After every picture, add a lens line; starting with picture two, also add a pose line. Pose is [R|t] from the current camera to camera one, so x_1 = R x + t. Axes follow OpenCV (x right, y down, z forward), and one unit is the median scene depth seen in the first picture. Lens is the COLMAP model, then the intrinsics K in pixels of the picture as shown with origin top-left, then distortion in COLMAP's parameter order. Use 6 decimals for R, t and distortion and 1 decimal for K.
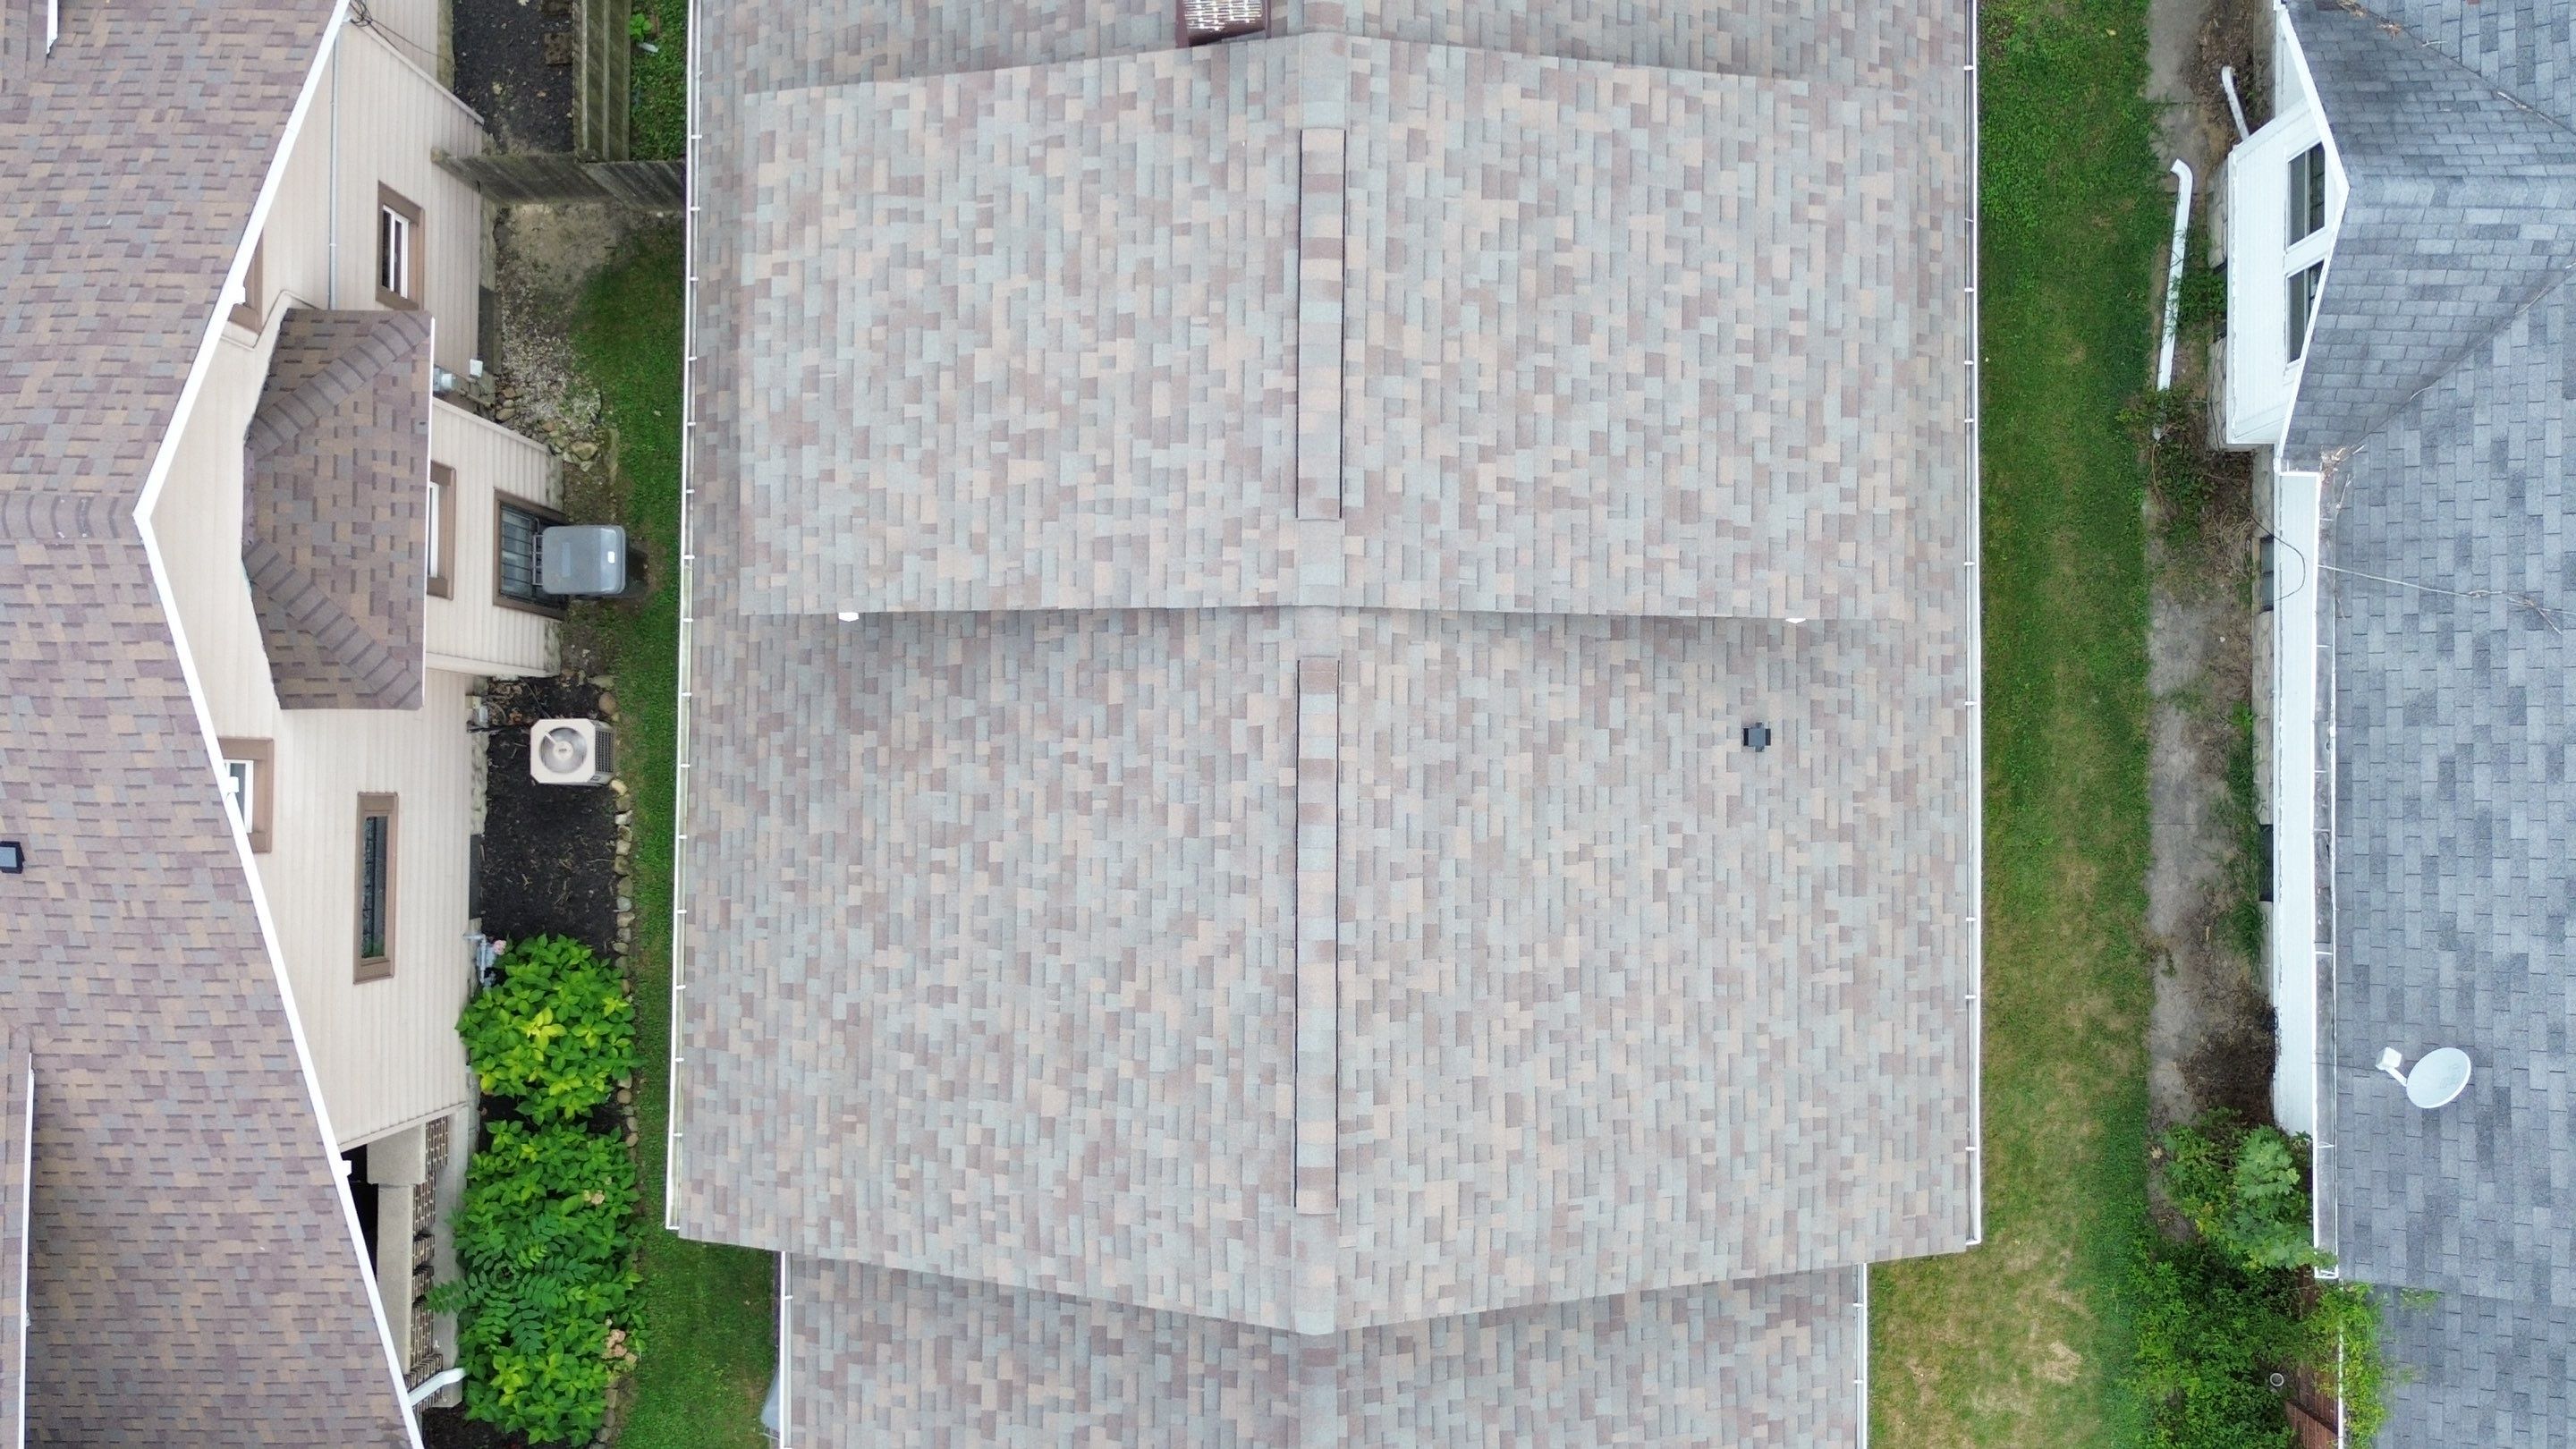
lens RADIAL K [[2252.3, 0, 1288.0], [0, 2252.3, 724.5], [0, 0, 1]] dist [0.082061, -0.125446]
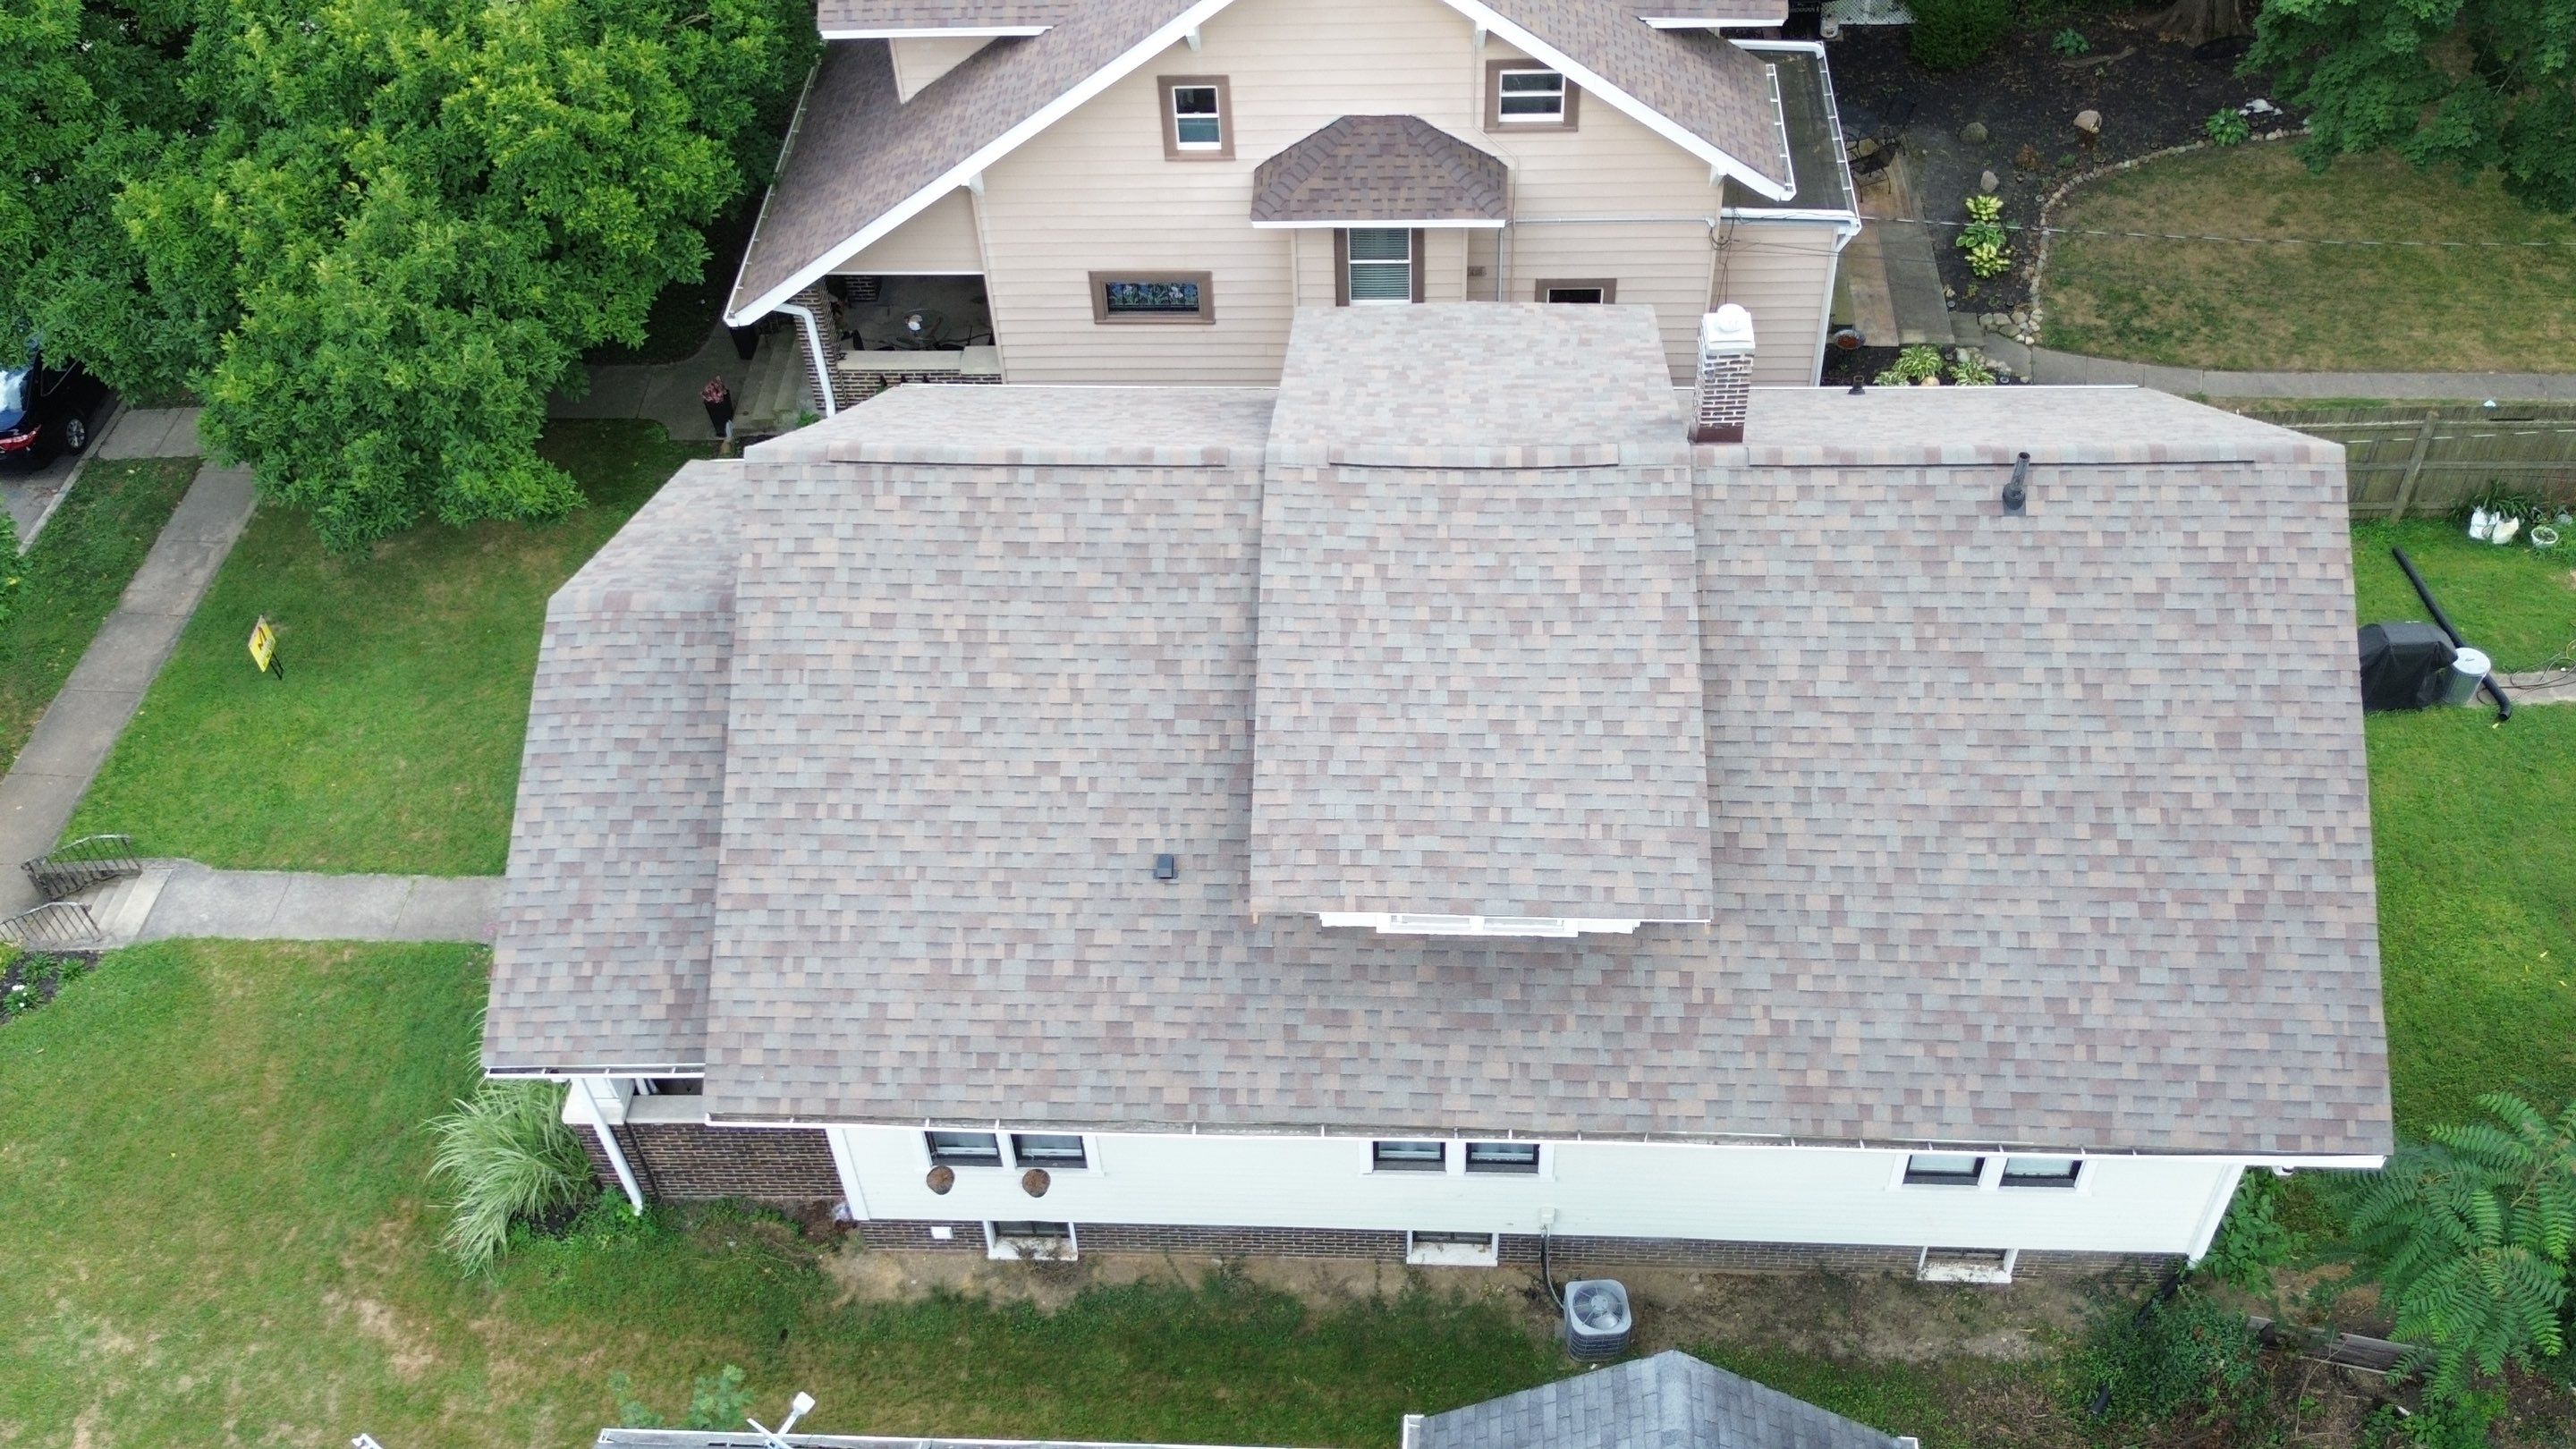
lens RADIAL K [[2252.3, 0, 1288.0], [0, 2252.3, 724.5], [0, 0, 1]] dist [0.082061, -0.125446]
pose [[-0.038887, 0.763166, -0.645031, 0.955384], [-0.996645, 0.016905, 0.080086, -0.161991], [0.072023, 0.645981, 0.759948, 0.063858]]
